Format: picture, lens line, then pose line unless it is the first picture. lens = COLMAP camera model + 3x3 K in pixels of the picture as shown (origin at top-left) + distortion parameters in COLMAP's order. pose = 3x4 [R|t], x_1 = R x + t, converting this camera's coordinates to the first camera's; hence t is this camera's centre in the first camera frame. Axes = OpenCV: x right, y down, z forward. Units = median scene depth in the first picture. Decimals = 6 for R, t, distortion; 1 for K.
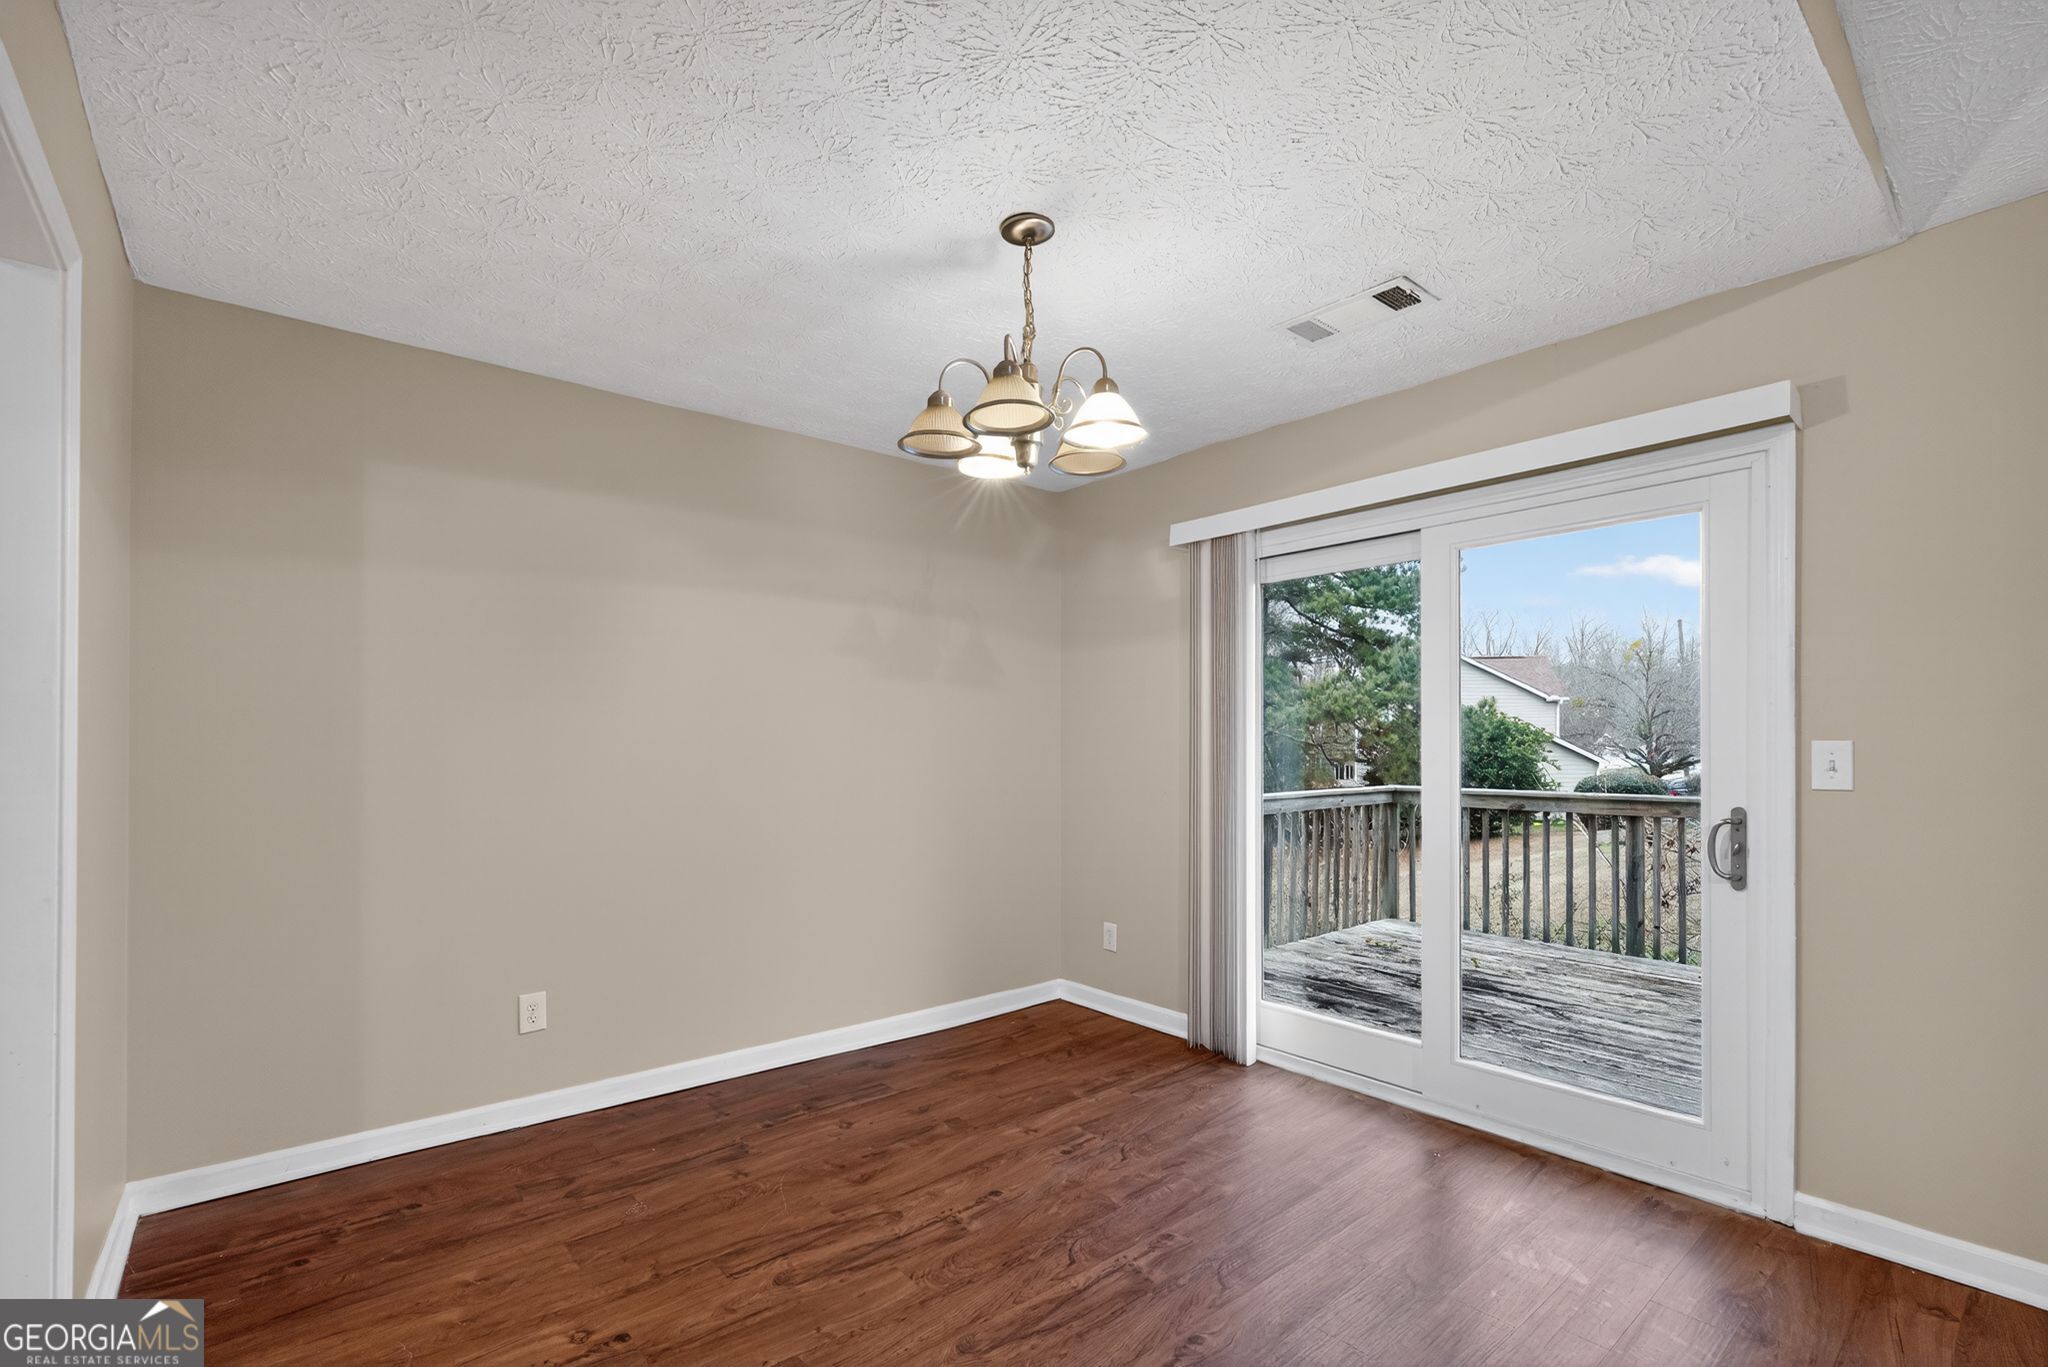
lens RADIAL K [[926.4, 0, 1021.1], [0, 926.4, 742.9], [0, 0, 1]] dist [-0.000511, 0.000549]
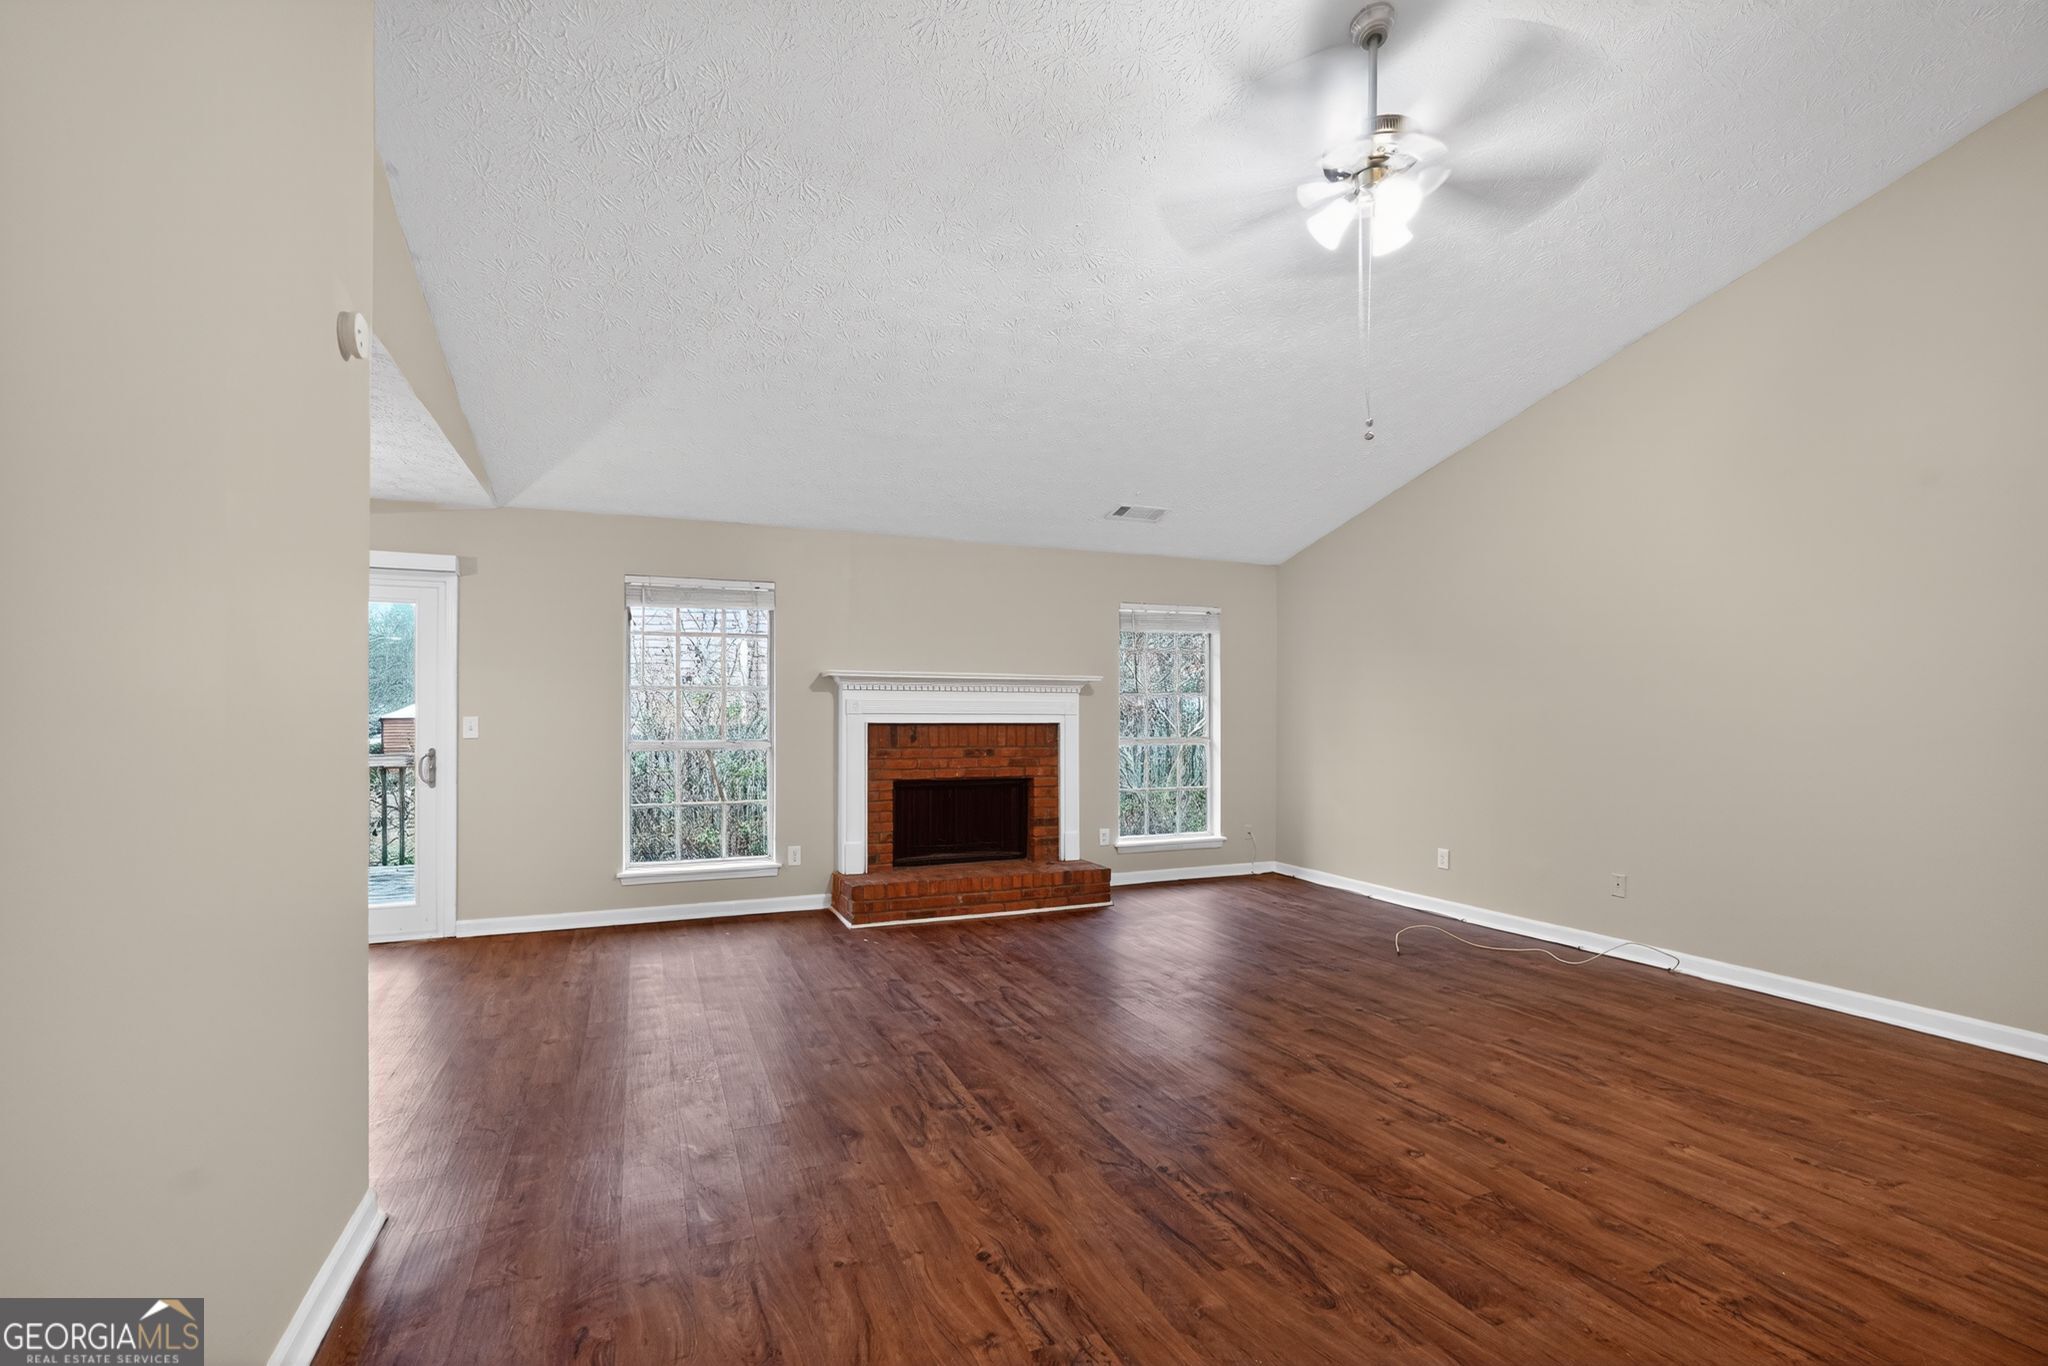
lens RADIAL K [[912.2, 0, 1025.7], [0, 912.2, 713.9], [0, 0, 1]] dist [-0.019425, 0.008804]
pose [[0.310458, 0.006376, 0.950566, -0.401244], [0.000044, 0.999977, -0.006721, 0.003087], [-0.950587, 0.002128, 0.310451, -0.483669]]
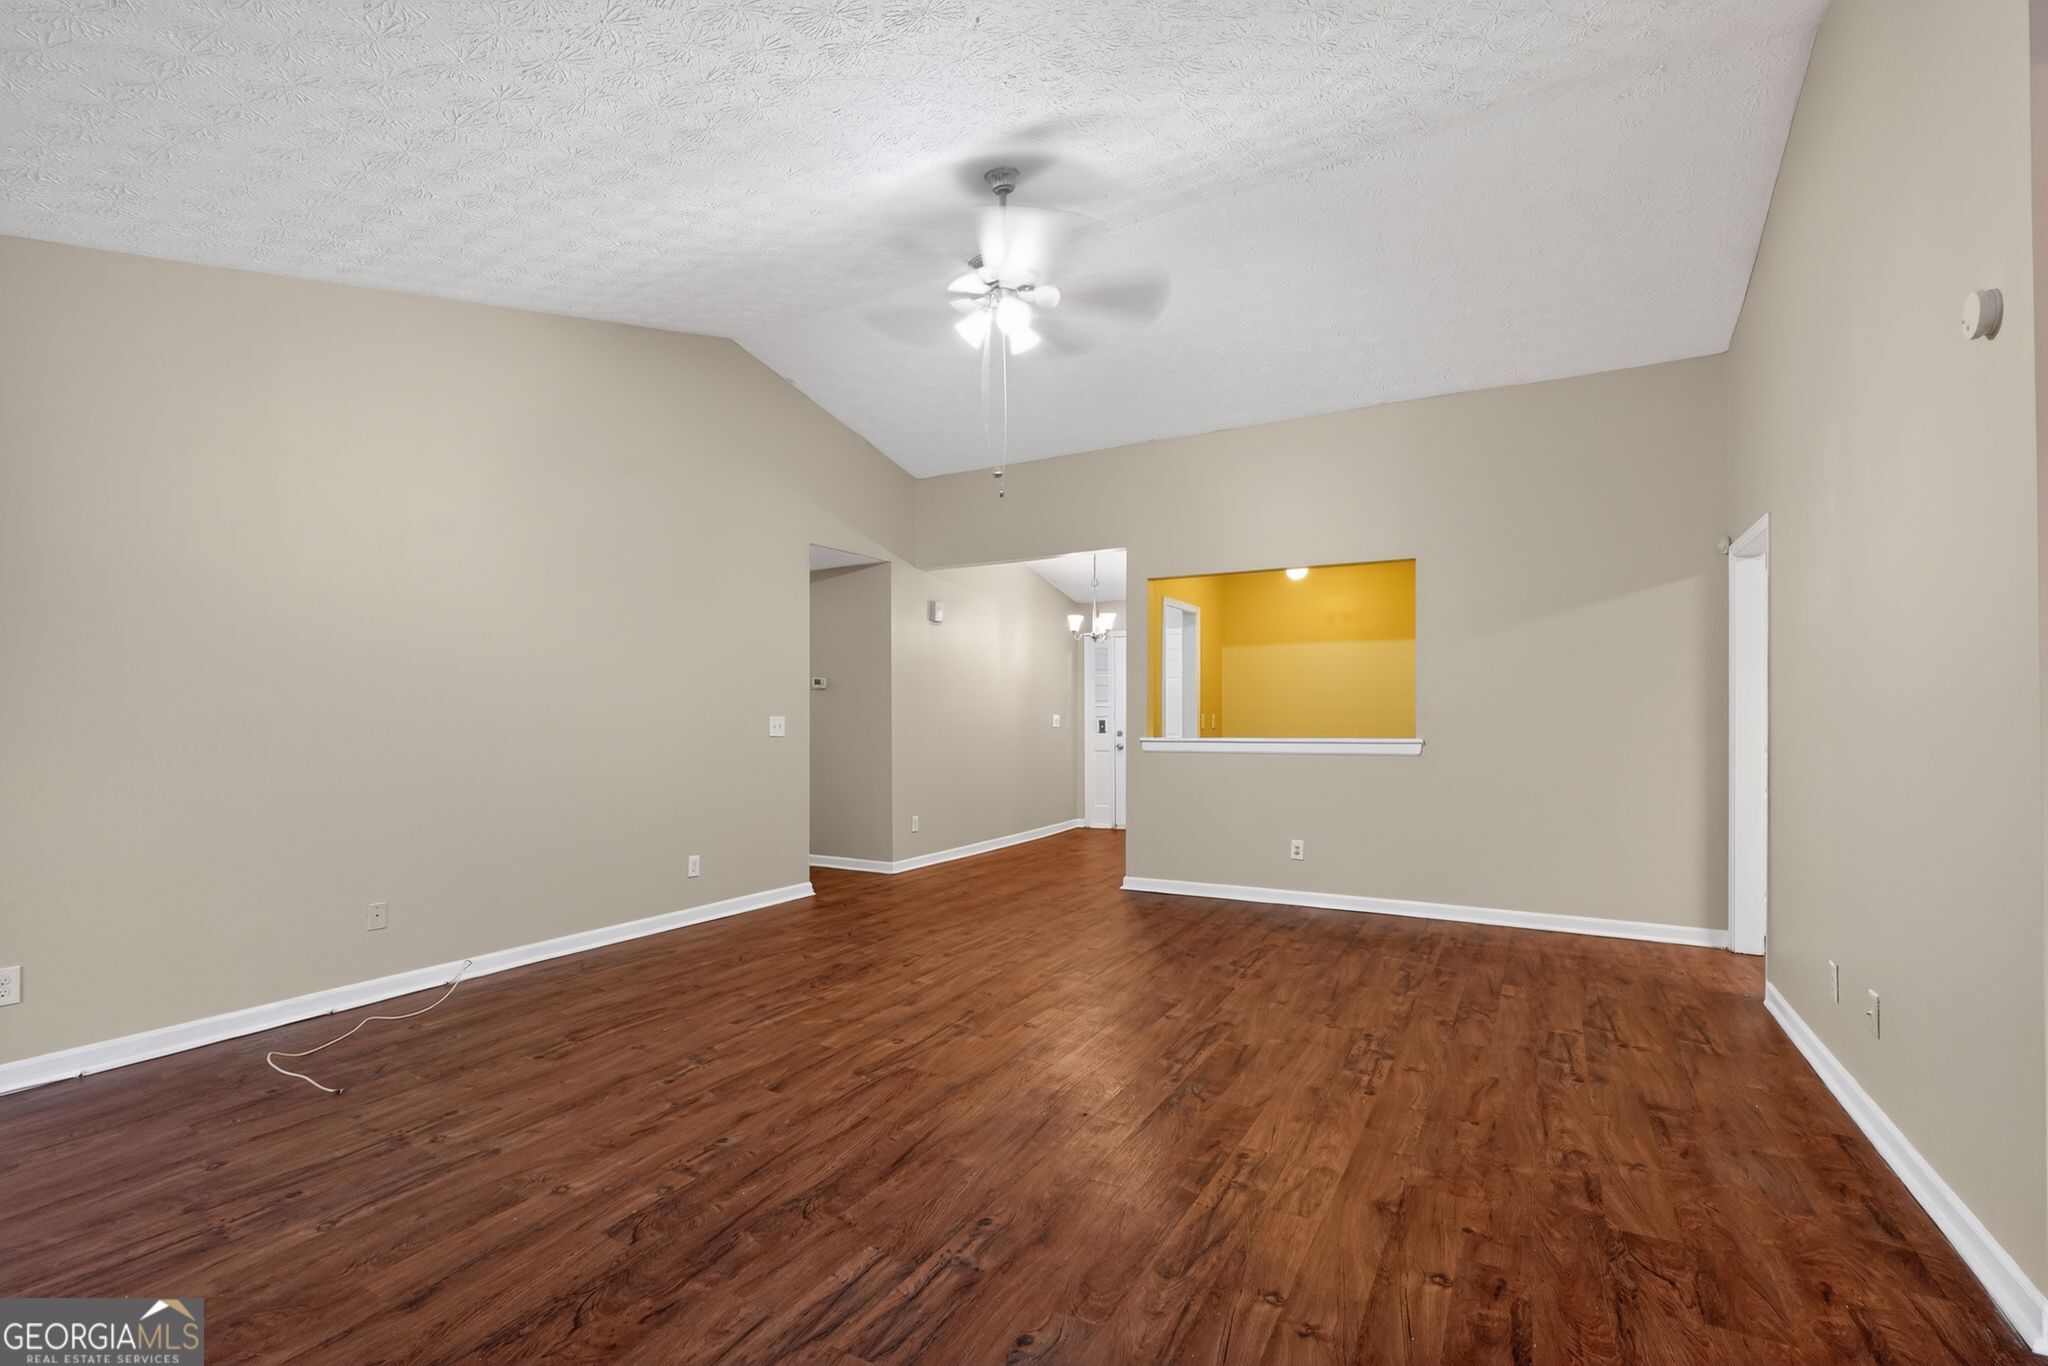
lens RADIAL K [[912.2, 0, 1025.7], [0, 912.2, 713.9], [0, 0, 1]] dist [-0.019425, 0.008804]
pose [[-0.944185, 0.005224, -0.329373, 0.466793], [0.005630, 0.999984, -0.000278, 0.001503], [0.329367, -0.002117, -0.944200, 0.205862]]
